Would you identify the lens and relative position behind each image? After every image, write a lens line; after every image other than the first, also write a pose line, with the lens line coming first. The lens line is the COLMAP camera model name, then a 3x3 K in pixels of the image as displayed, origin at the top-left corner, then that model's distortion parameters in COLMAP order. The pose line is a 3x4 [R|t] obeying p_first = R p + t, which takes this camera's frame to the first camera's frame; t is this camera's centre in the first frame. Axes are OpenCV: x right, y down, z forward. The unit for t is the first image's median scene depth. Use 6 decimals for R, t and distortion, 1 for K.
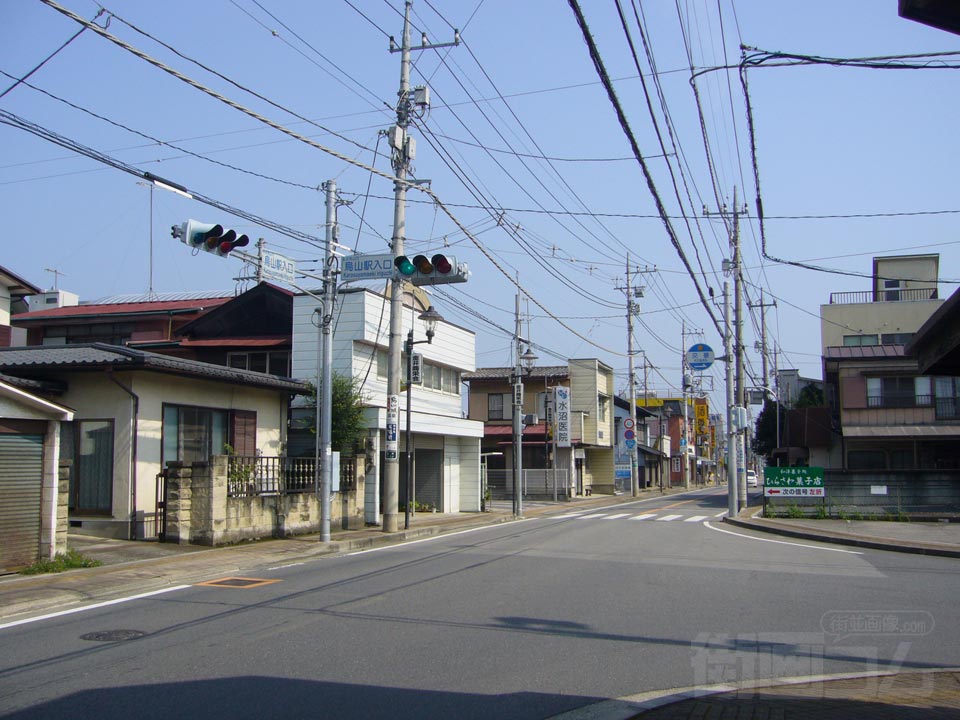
lens RADIAL K [[1067.1, 0, 480.0], [0, 1067.1, 360.0], [0, 0, 1]] dist [-0.037228, -0.019192]
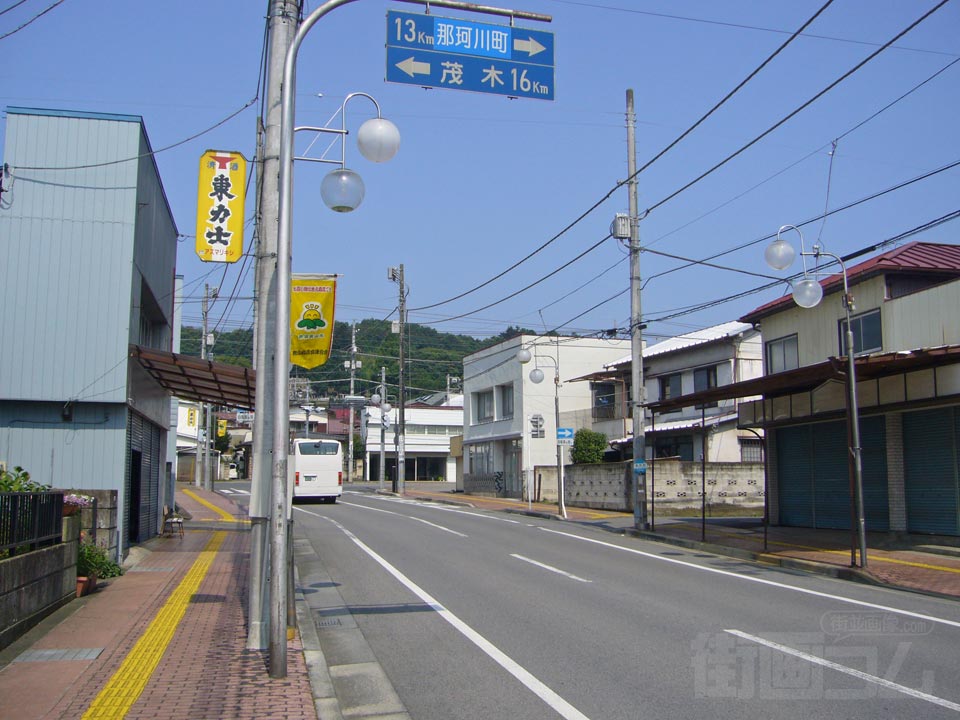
lens RADIAL K [[1067.1, 0, 480.0], [0, 1067.1, 360.0], [0, 0, 1]] dist [-0.037228, -0.019192]
pose [[0.468821, -0.119032, -0.875236, 3.195970], [0.087099, 0.992279, -0.088296, 0.115212], [0.878988, -0.034837, 0.475569, -0.239376]]
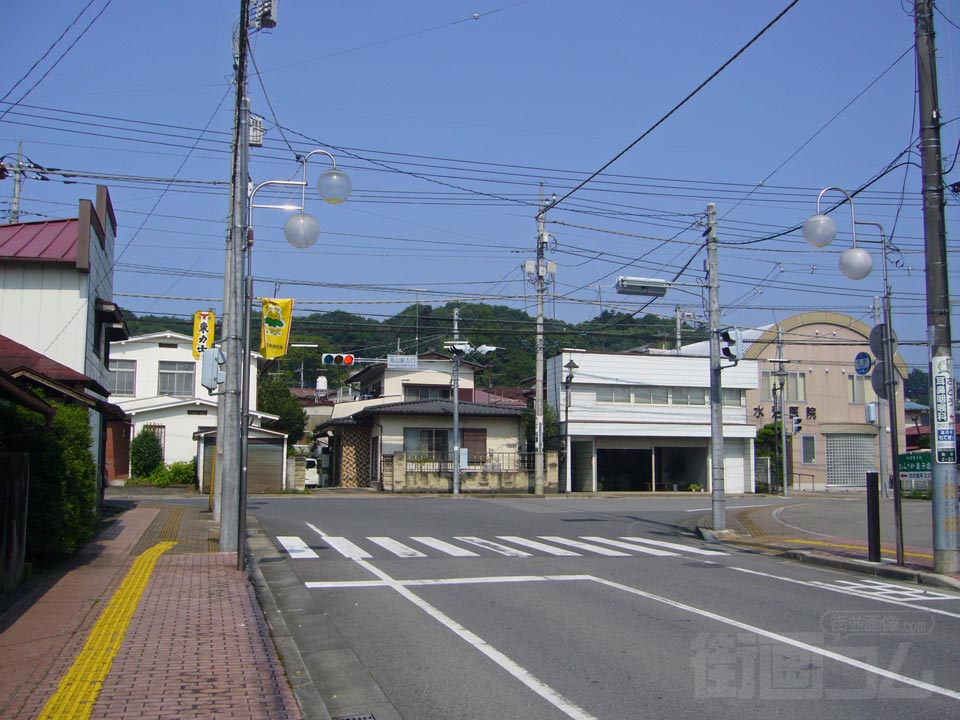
lens RADIAL K [[1067.1, 0, 480.0], [0, 1067.1, 360.0], [0, 0, 1]] dist [-0.037228, -0.019192]
pose [[0.500673, -0.097773, -0.860097, 1.408693], [0.081920, 0.994493, -0.065364, 0.050180], [0.861751, -0.037733, 0.505926, 0.048790]]
